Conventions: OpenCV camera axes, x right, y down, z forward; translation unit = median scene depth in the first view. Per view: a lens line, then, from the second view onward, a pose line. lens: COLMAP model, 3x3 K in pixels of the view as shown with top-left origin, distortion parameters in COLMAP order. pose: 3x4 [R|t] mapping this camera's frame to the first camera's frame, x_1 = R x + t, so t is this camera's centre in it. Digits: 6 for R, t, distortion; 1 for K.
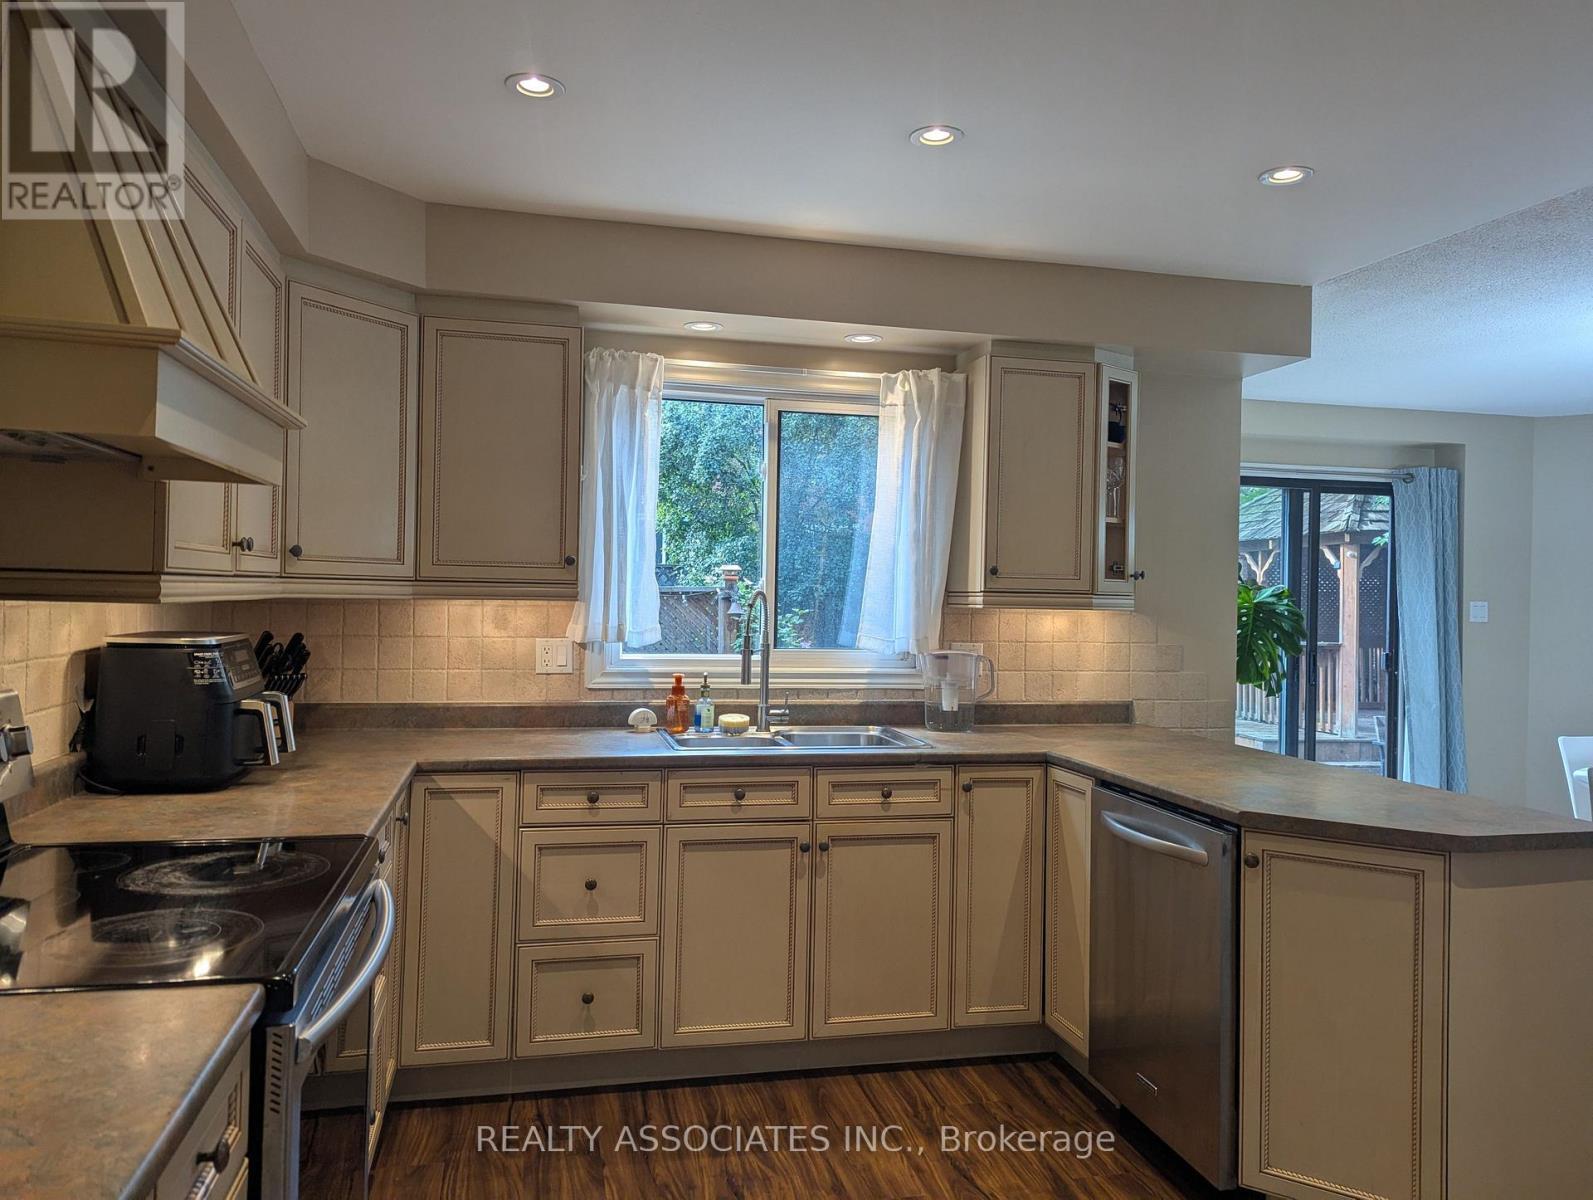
lens RADIAL K [[1115.8, 0, 796.5], [0, 1115.8, 600.0], [0, 0, 1]] dist [0.044033, -0.000811]
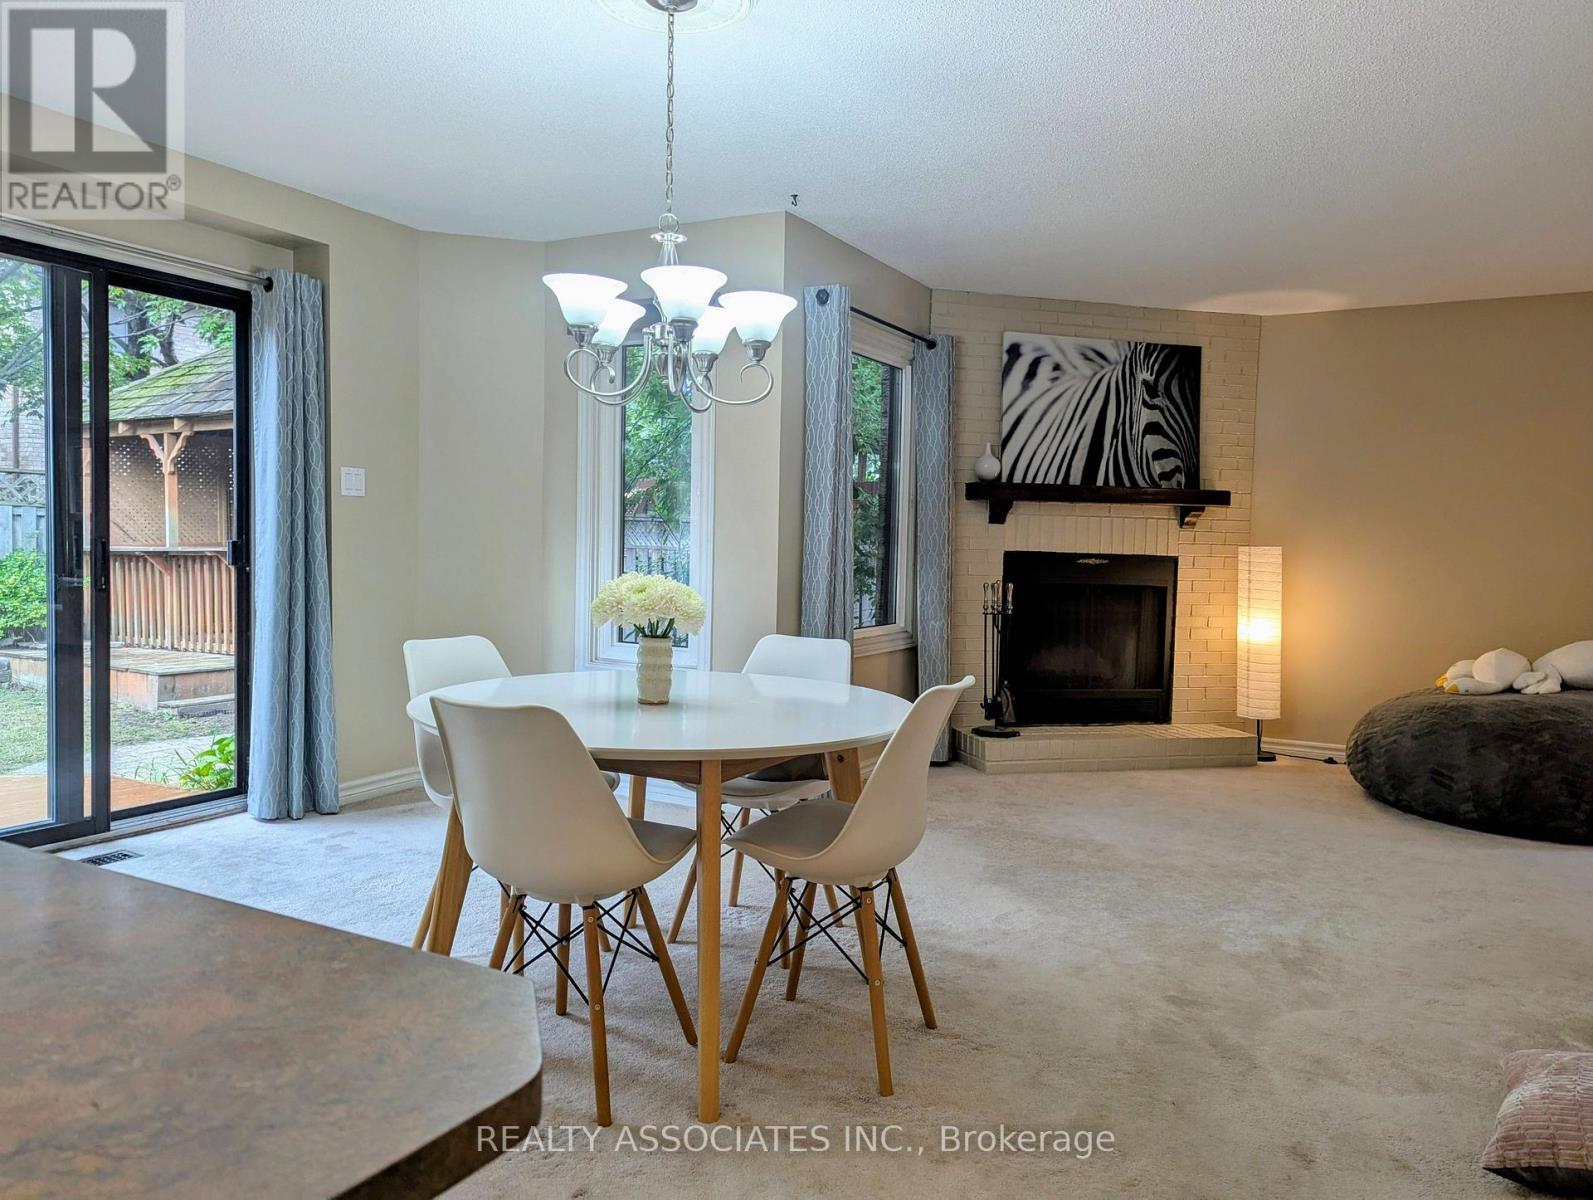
lens RADIAL K [[1128.1, 0, 799.0], [0, 1128.1, 589.9], [0, 0, 1]] dist [-0.002093, -0.003672]
pose [[0.671429, -0.037462, 0.740121, 0.479381], [-0.006626, 0.998378, 0.056544, 0.071244], [-0.741039, -0.042869, 0.670092, 0.553197]]
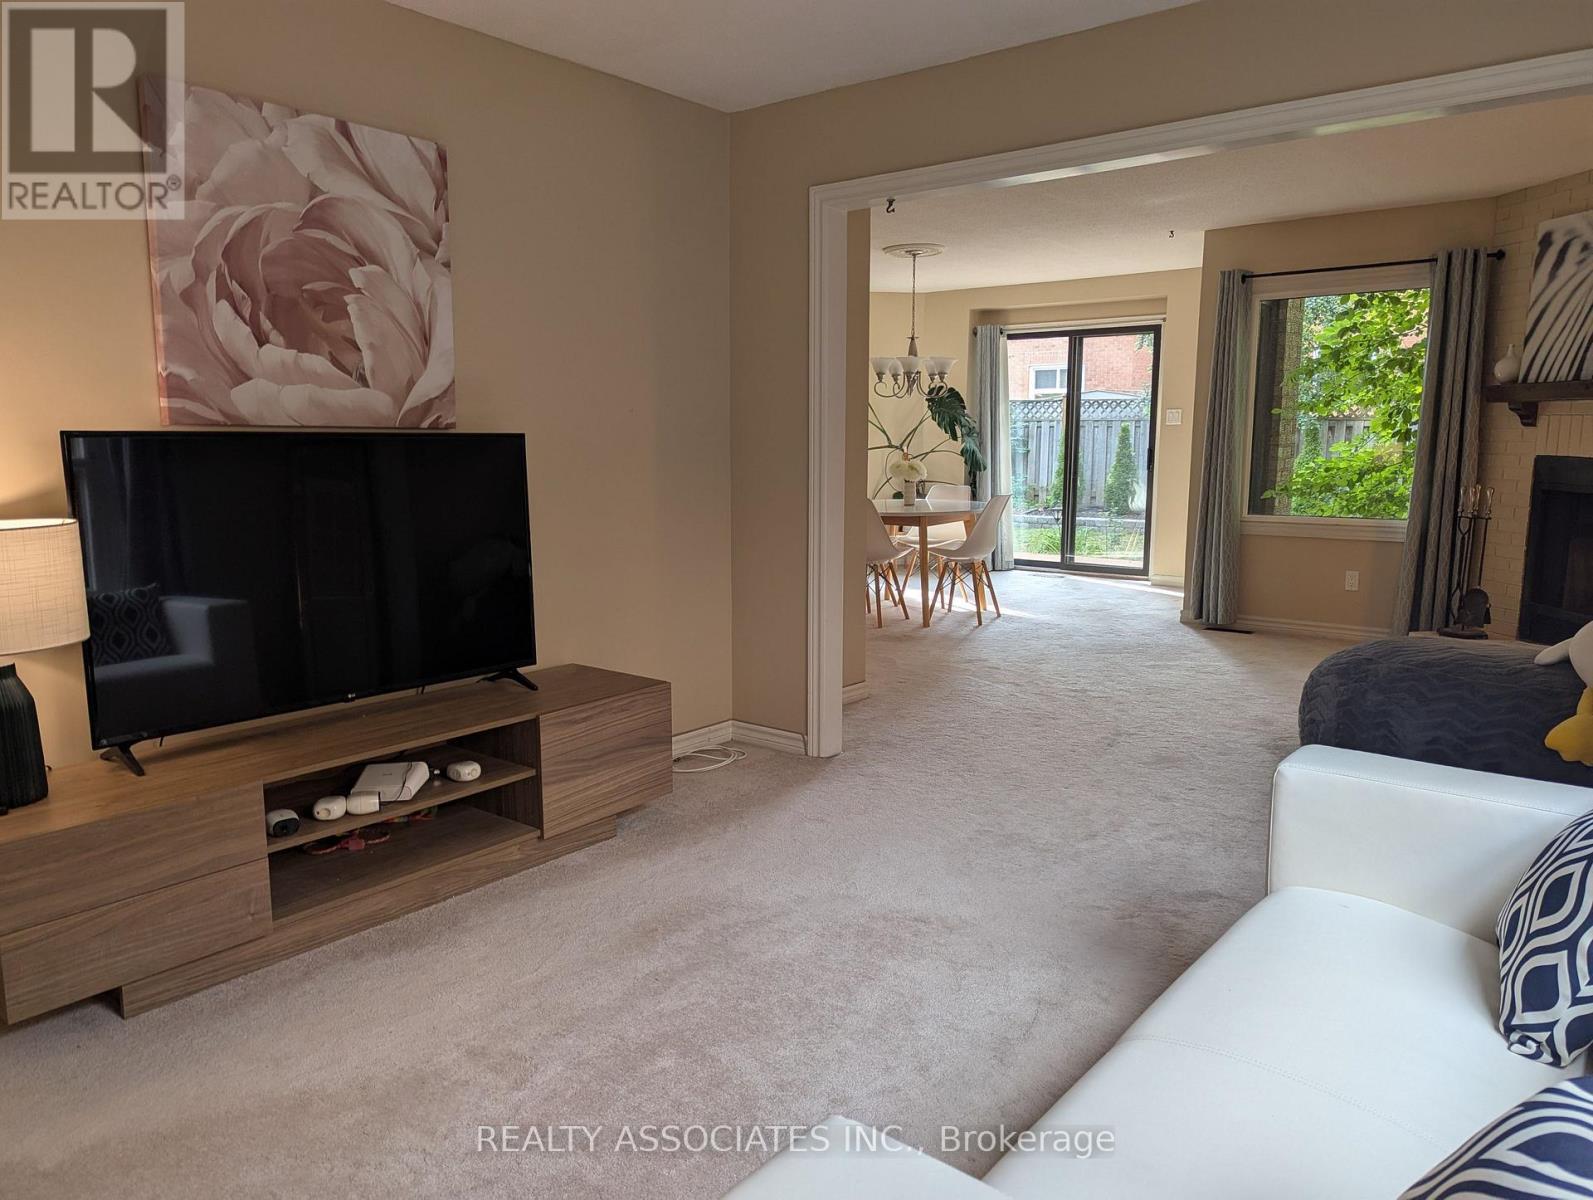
lens RADIAL K [[1128.1, 0, 799.0], [0, 1128.1, 589.9], [0, 0, 1]] dist [-0.002093, -0.003672]
pose [[0.617331, 0.092055, -0.781299, 2.733890], [0.004839, 0.992667, 0.120782, 0.099696], [0.786689, -0.078343, 0.612359, -0.431300]]
